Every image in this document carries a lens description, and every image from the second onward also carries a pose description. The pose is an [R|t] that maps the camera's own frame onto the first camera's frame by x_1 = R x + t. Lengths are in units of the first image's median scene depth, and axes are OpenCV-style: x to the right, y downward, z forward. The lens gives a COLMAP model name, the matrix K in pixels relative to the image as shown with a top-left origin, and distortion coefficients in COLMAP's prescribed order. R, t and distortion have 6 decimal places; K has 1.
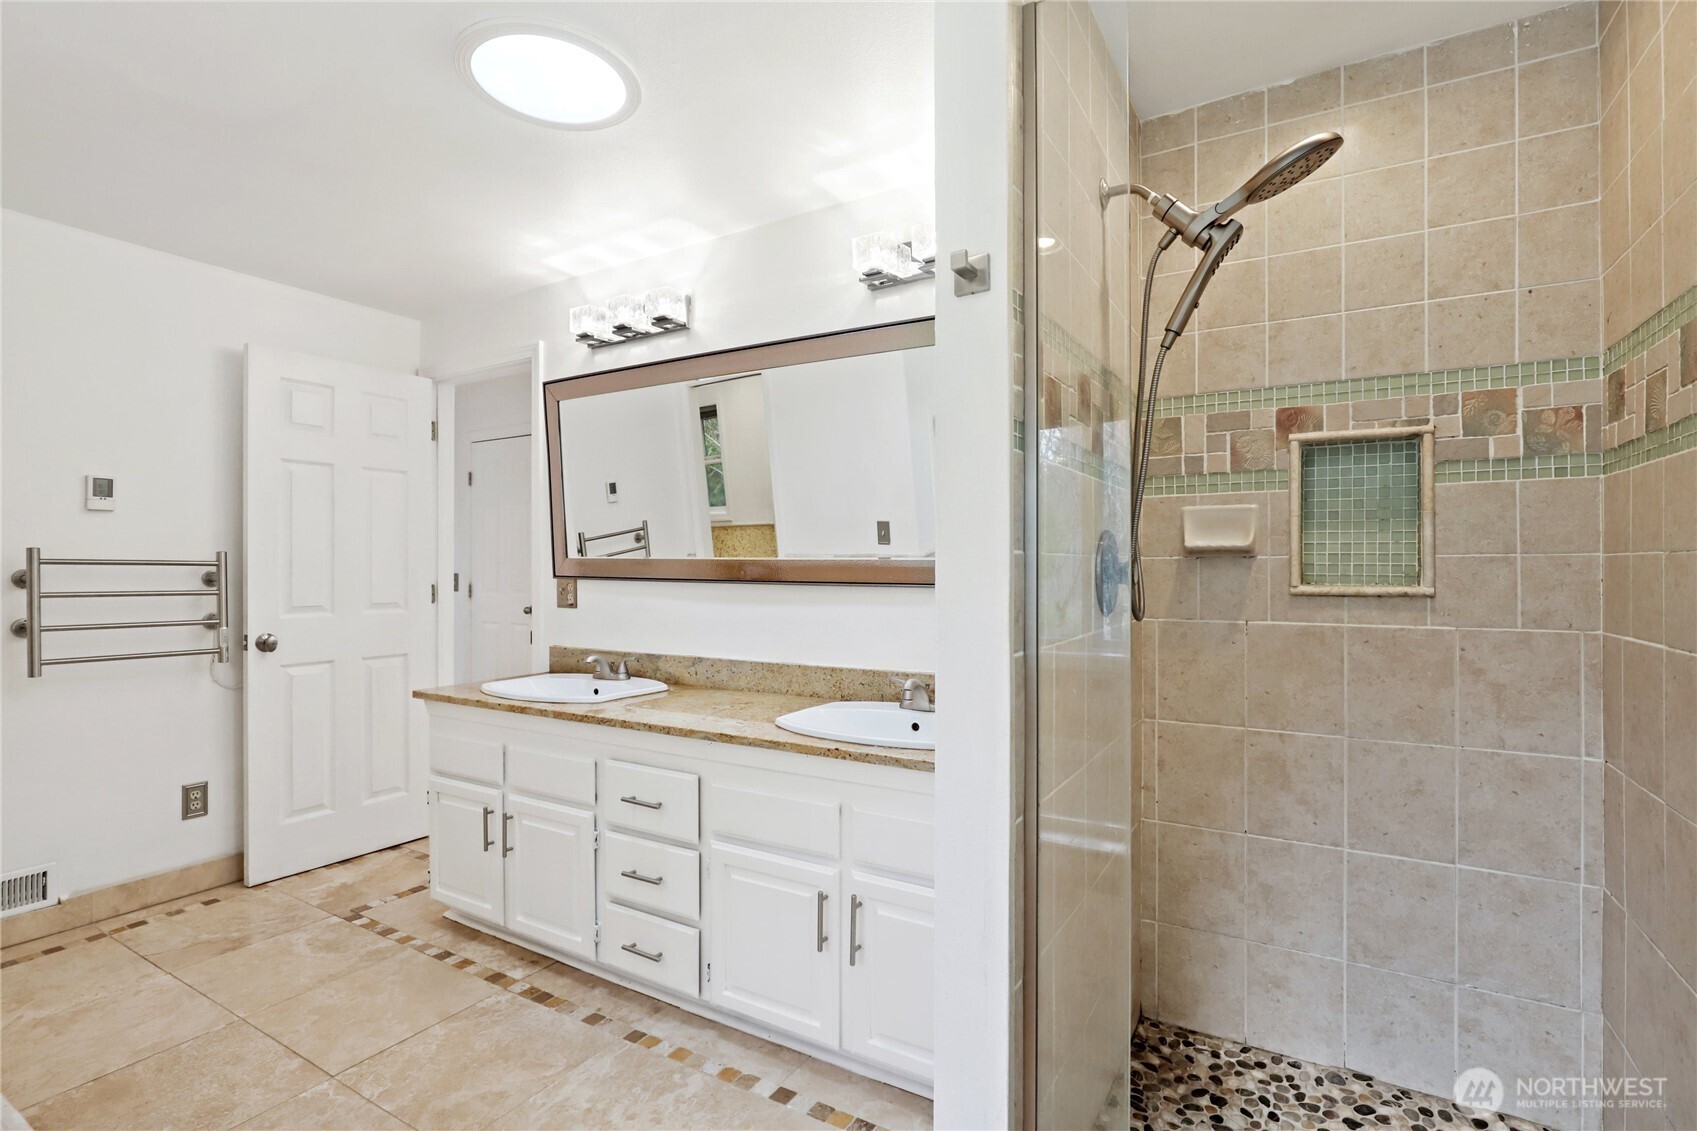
lens RADIAL K [[795.8, 0, 861.6], [0, 795.8, 572.8], [0, 0, 1]] dist [-0.019391, 0.003280]
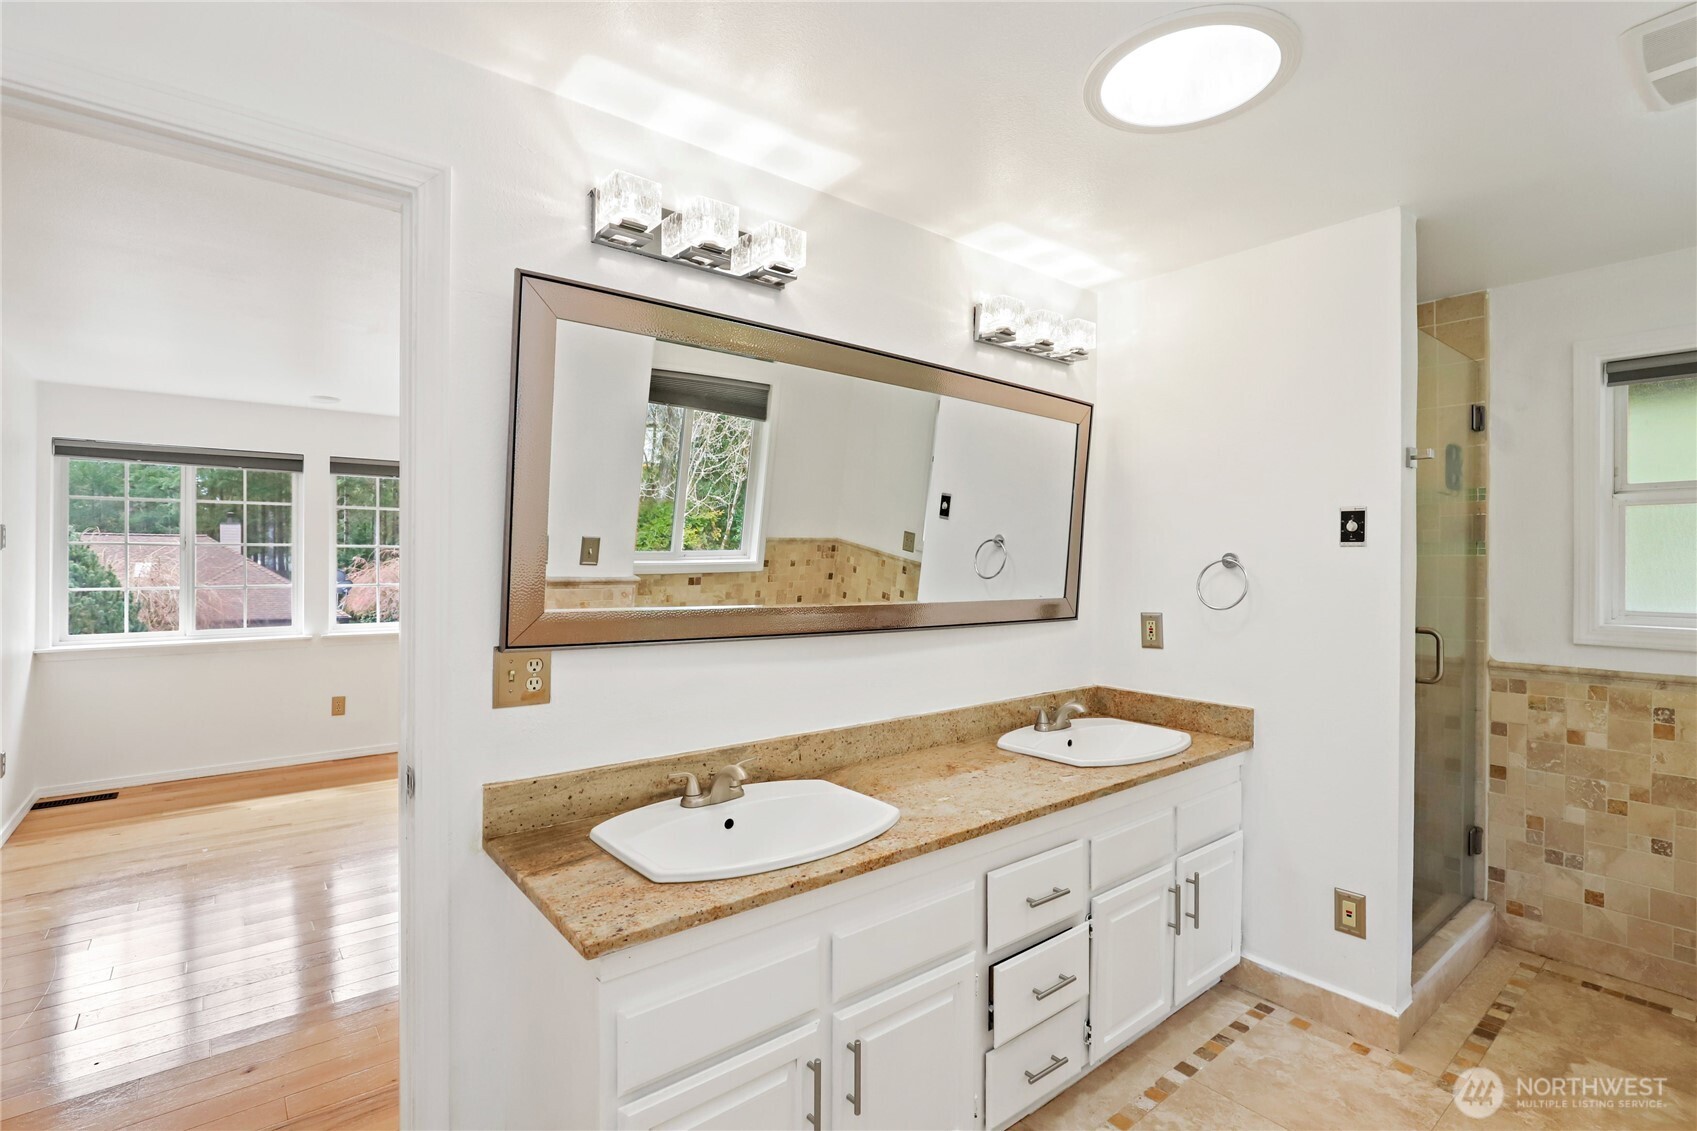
lens RADIAL K [[795.8, 0, 866.9], [0, 795.8, 560.1], [0, 0, 1]] dist [-0.019391, 0.003280]
pose [[0.350396, 0.000922, 0.936601, -0.968269], [-0.004290, 0.999991, 0.000621, -0.066391], [-0.936592, -0.004236, 0.350397, 0.736669]]
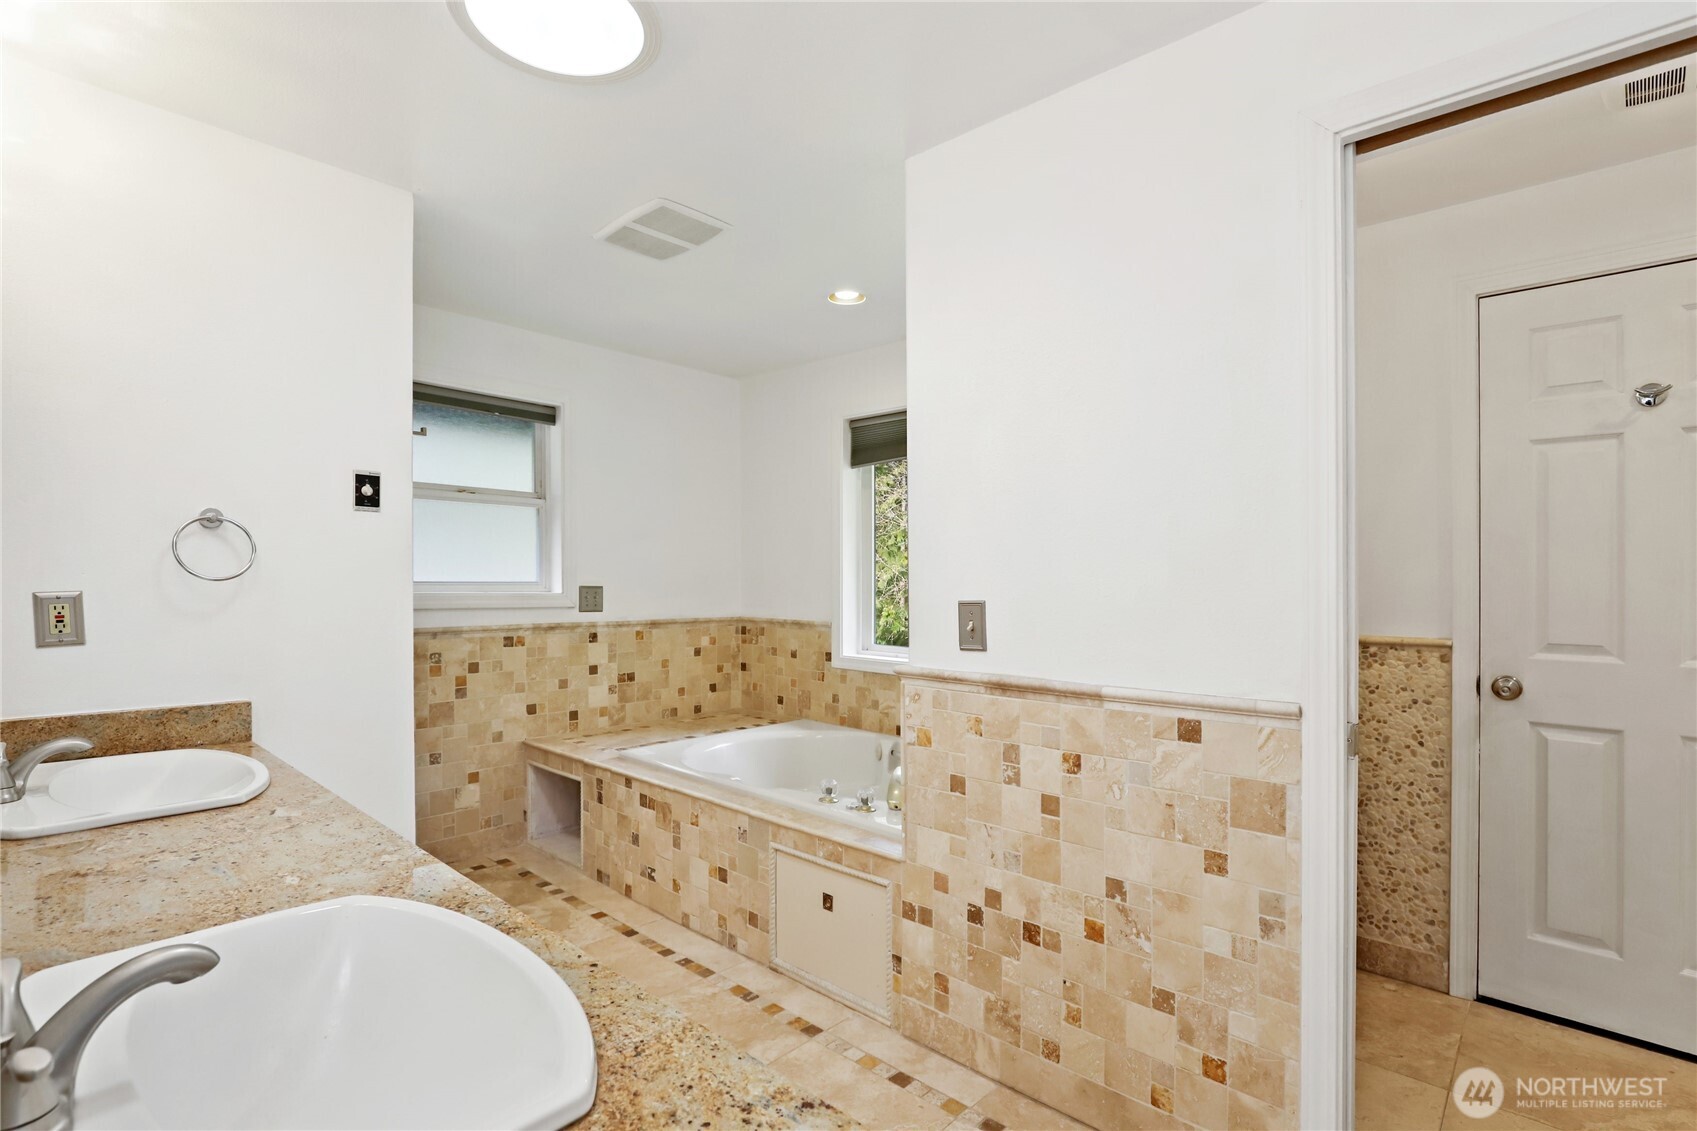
lens RADIAL K [[795.8, 0, 843.2], [0, 795.8, 577.1], [0, 0, 1]] dist [-0.019391, 0.003280]
pose [[-0.977013, -0.006738, 0.213072, -0.644192], [-0.007609, 0.999966, -0.003266, -0.012054], [-0.213043, -0.004812, -0.977031, 1.276486]]
